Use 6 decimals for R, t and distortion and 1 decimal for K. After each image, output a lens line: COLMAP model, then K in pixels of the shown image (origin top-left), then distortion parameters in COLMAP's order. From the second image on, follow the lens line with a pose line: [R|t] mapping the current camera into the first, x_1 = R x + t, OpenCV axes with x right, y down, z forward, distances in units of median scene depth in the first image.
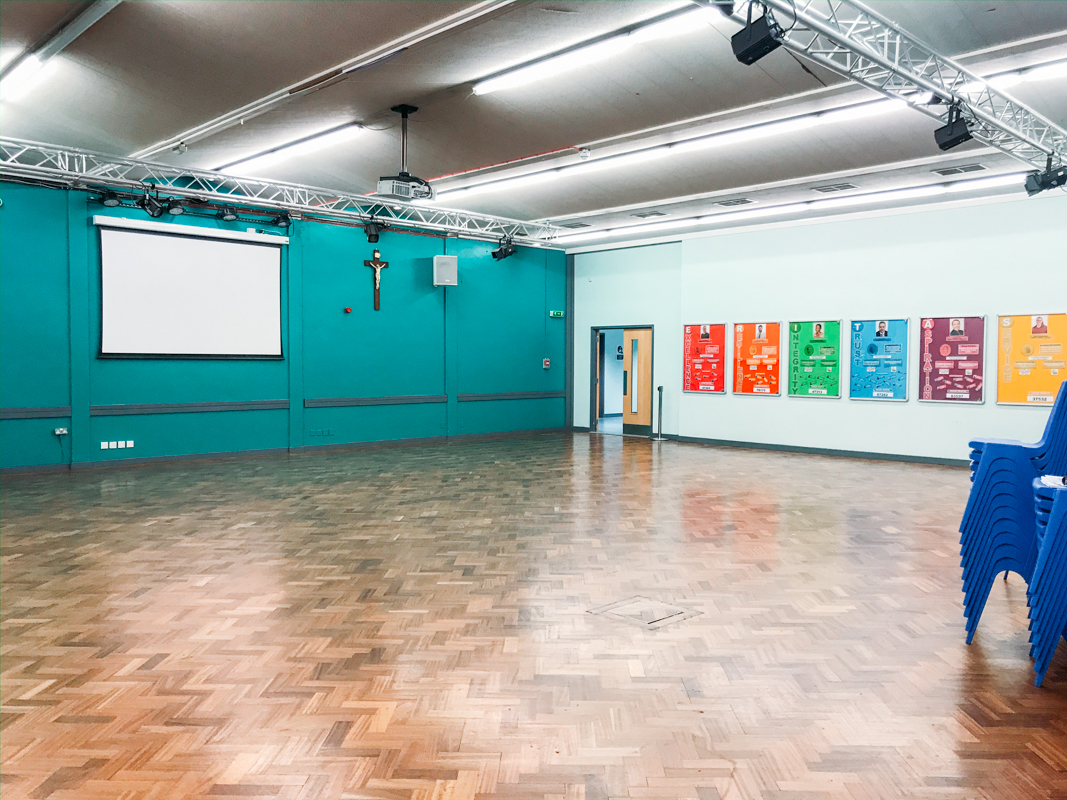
lens RADIAL K [[874.2, 0, 535.7], [0, 874.2, 398.0], [0, 0, 1]] dist [0.038094, -0.037639]
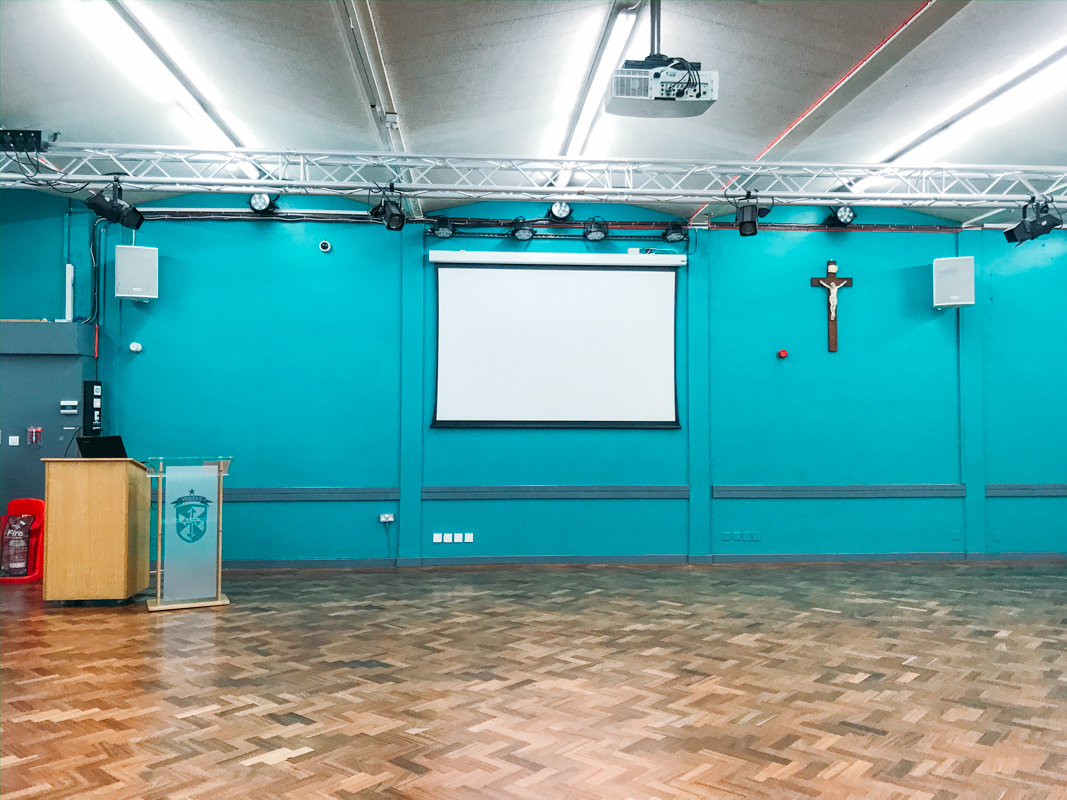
lens RADIAL K [[874.2, 0, 529.0], [0, 874.2, 394.9], [0, 0, 1]] dist [0.038094, -0.037639]
pose [[0.766761, -0.021520, -0.641572, 0.081158], [-0.024614, 0.997717, -0.062883, -0.026939], [0.641461, 0.064008, 0.764481, 0.446021]]
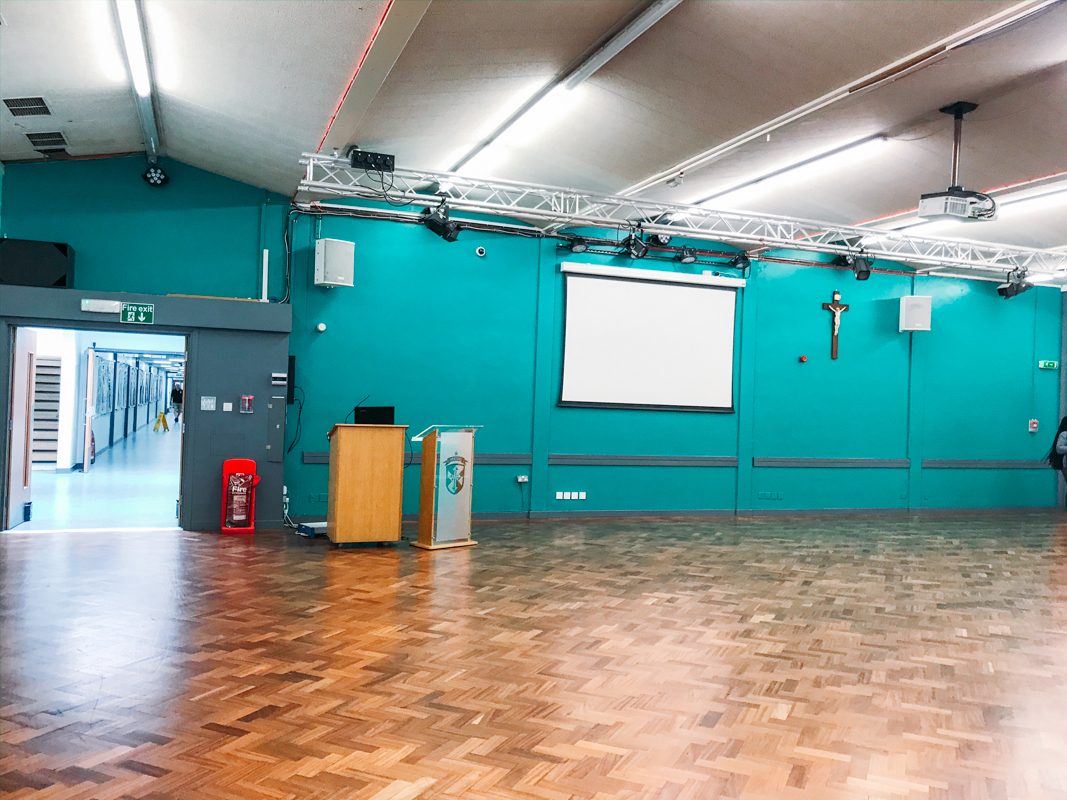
lens RADIAL K [[874.2, 0, 545.7], [0, 874.2, 400.8], [0, 0, 1]] dist [0.038094, -0.037639]
pose [[0.921371, 0.025600, -0.387841, -0.132461], [-0.046227, 0.997964, -0.043946, -0.008022], [0.385927, 0.058420, 0.920678, 0.098191]]
